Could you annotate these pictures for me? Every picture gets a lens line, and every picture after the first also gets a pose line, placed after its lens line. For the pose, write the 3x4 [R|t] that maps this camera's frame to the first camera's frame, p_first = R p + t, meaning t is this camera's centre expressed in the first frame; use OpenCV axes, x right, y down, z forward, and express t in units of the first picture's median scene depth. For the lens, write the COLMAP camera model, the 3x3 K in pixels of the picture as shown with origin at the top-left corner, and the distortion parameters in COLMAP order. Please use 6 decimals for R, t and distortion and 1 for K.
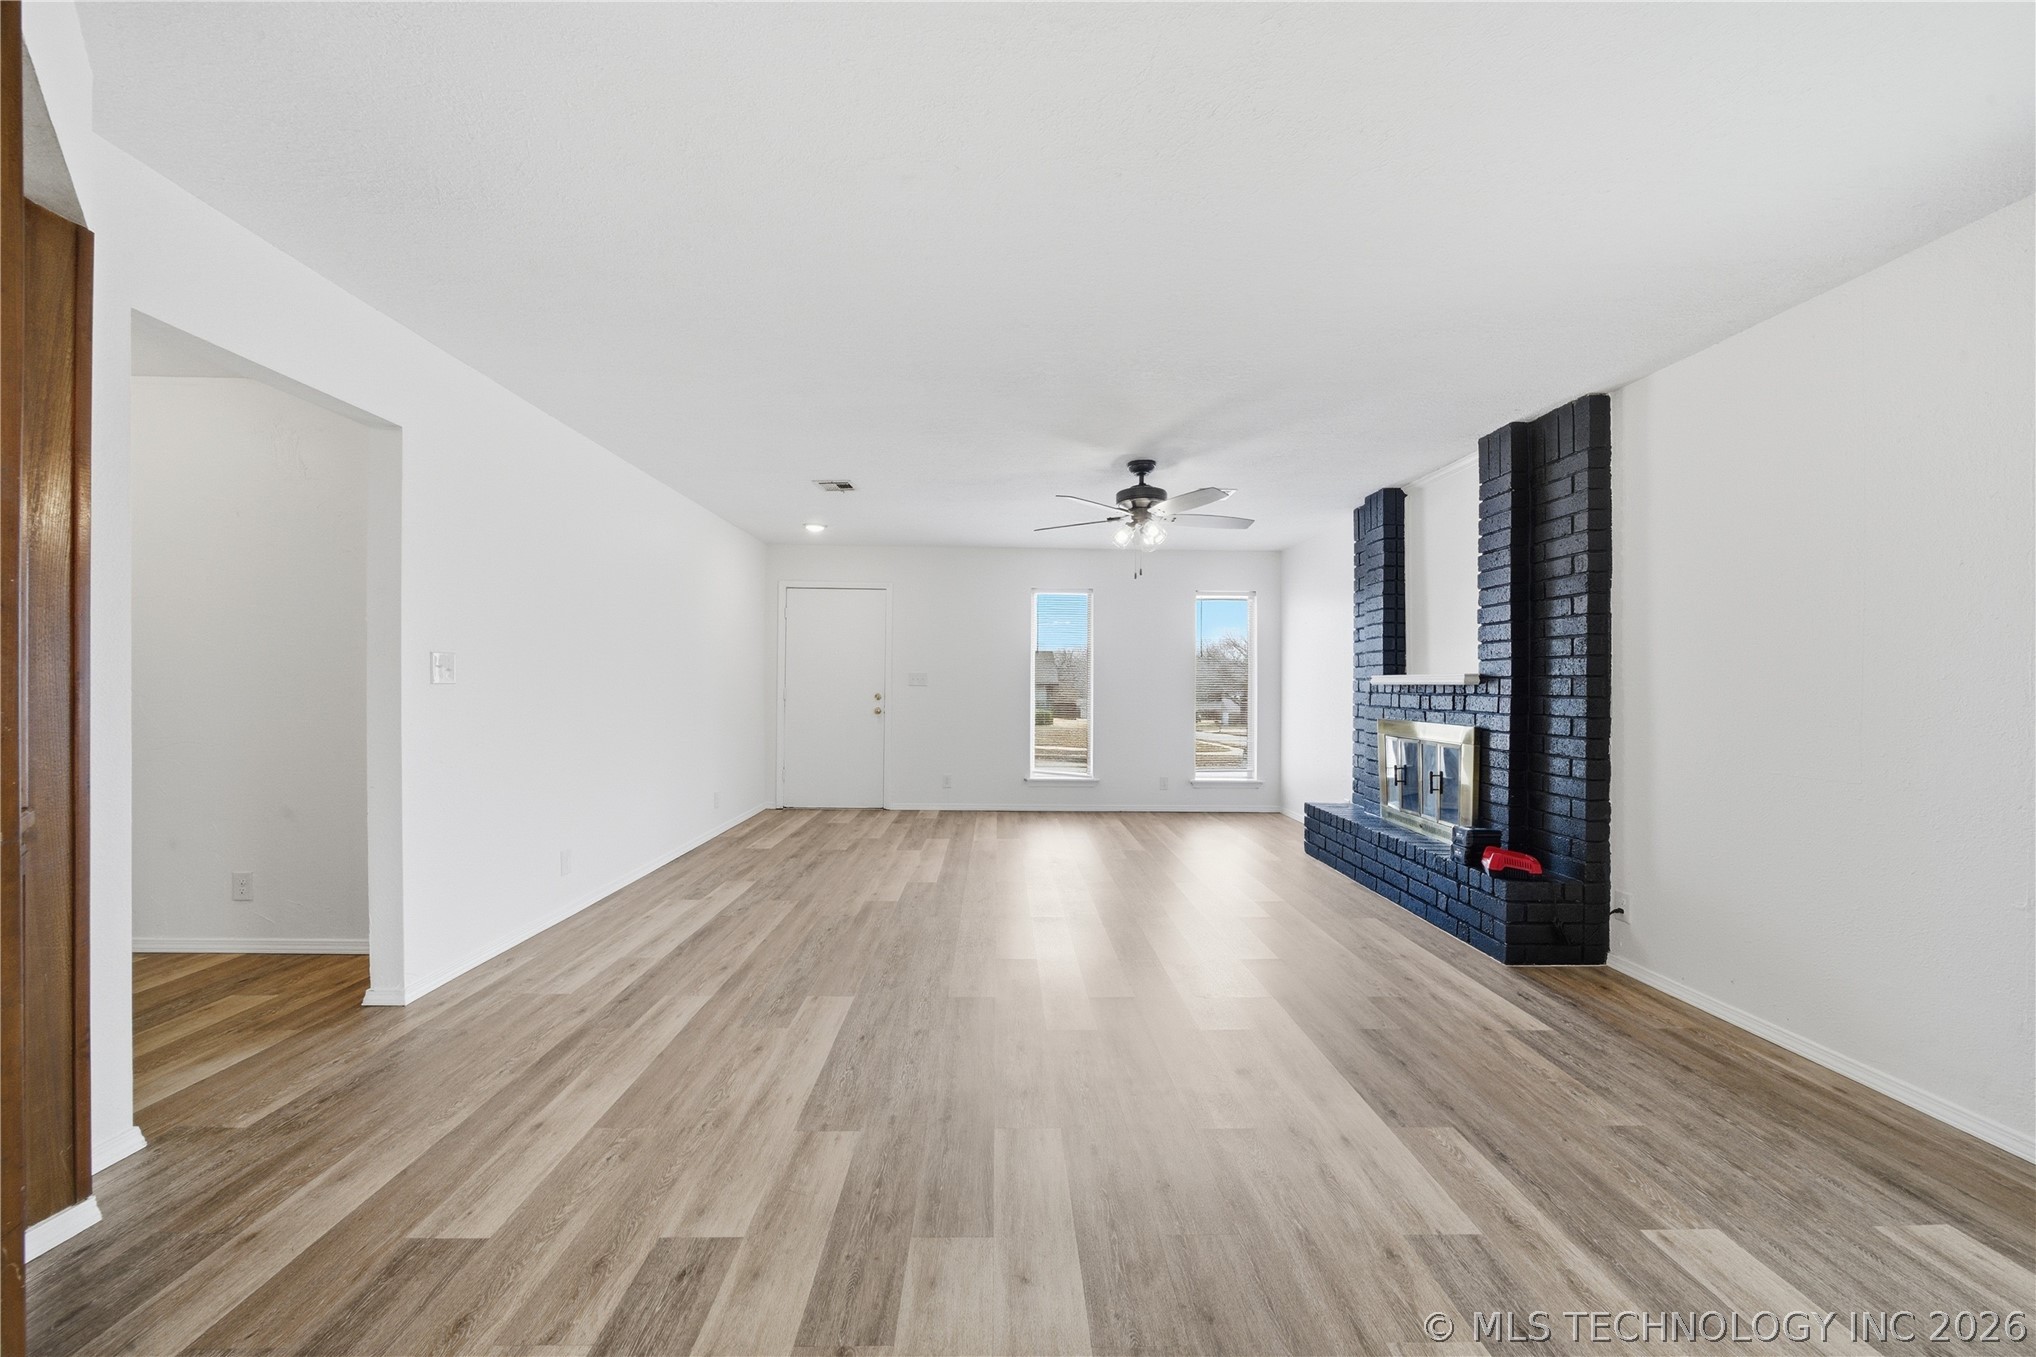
lens RADIAL K [[734.1, 0, 1019.6], [0, 734.1, 684.2], [0, 0, 1]] dist [0.000227, -0.002782]
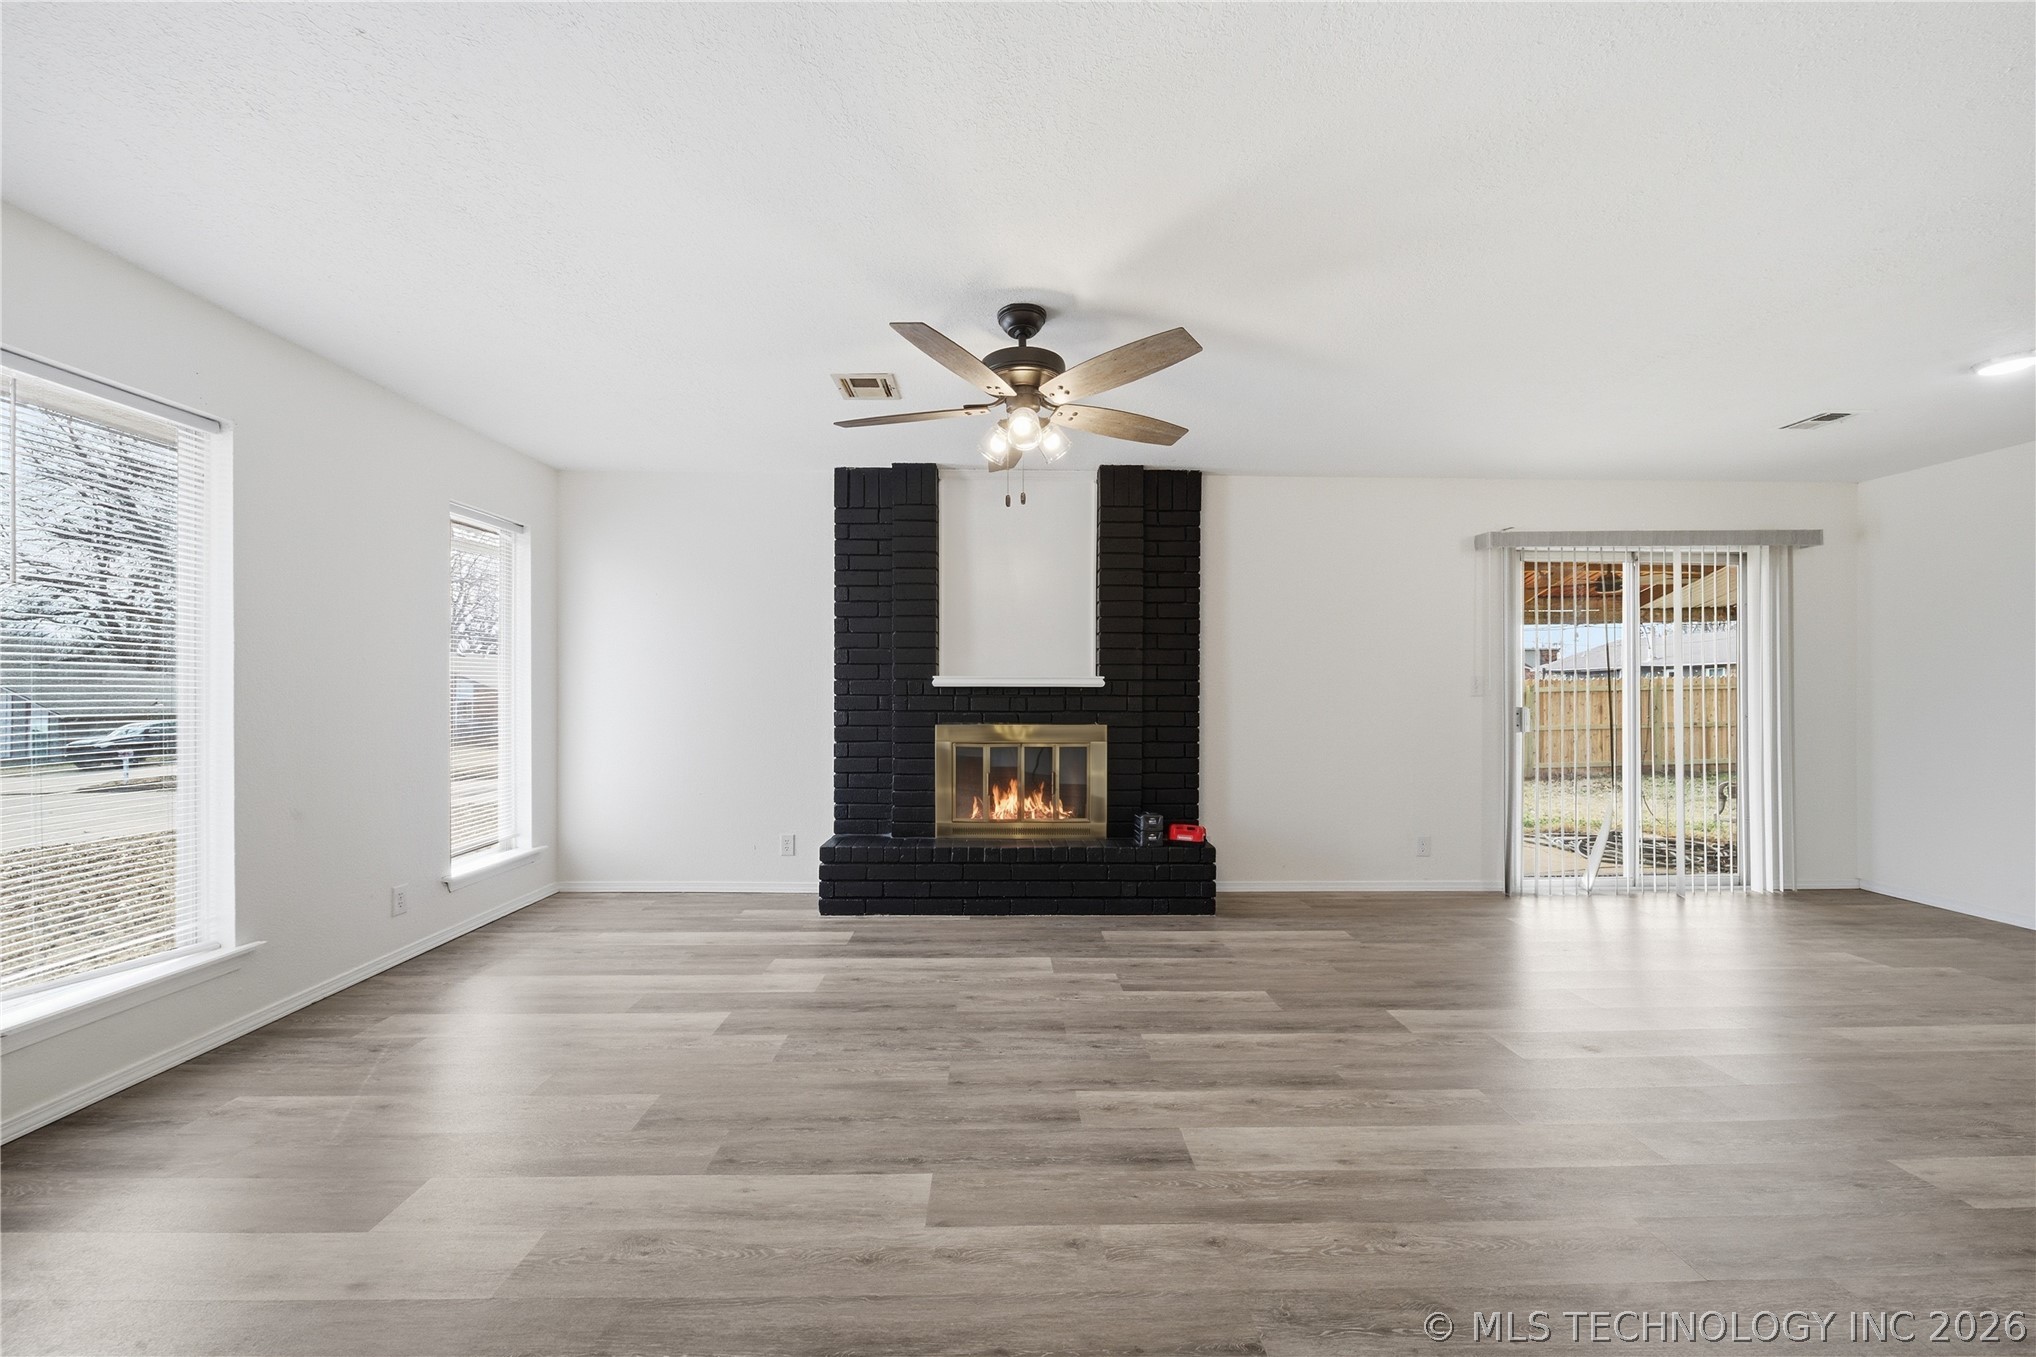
lens RADIAL K [[721.6, 0, 1016.4], [0, 721.6, 688.1], [0, 0, 1]] dist [0.001076, -0.002124]
pose [[0.005690, -0.008313, 0.999949, -0.587076], [-0.001658, 0.999964, 0.008322, -0.007910], [-0.999982, -0.001706, 0.005676, 1.423100]]
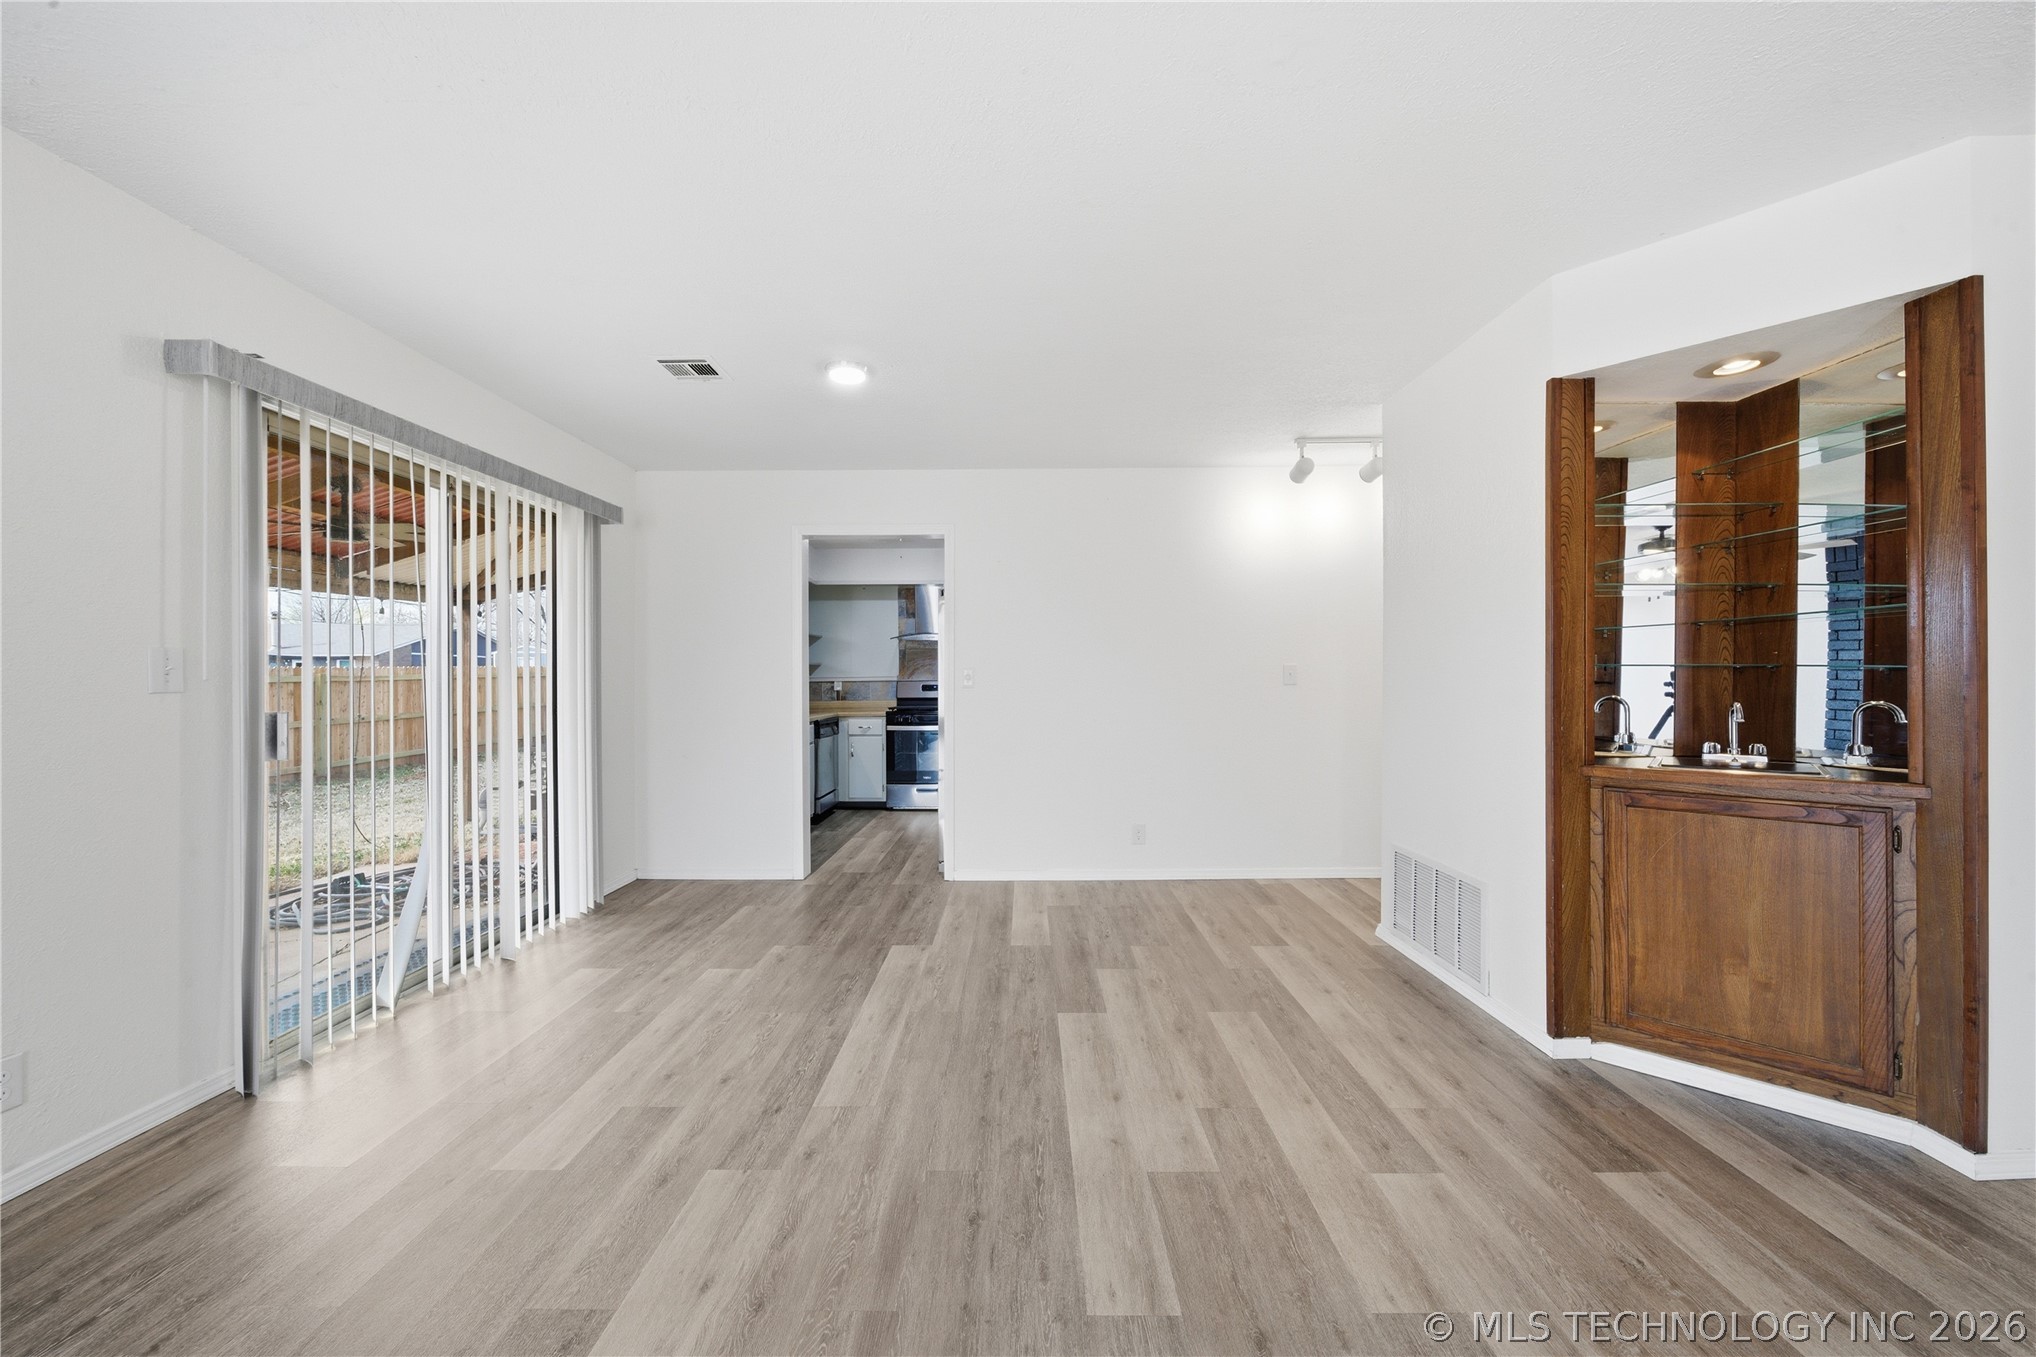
lens RADIAL K [[718.0, 0, 1016.9], [0, 718.0, 680.2], [0, 0, 1]] dist [0.001676, -0.002463]
pose [[-0.999216, -0.006500, 0.039040, 0.067205], [-0.006498, 0.999979, 0.000175, 0.000711], [-0.039041, -0.000079, -0.999238, 1.131897]]
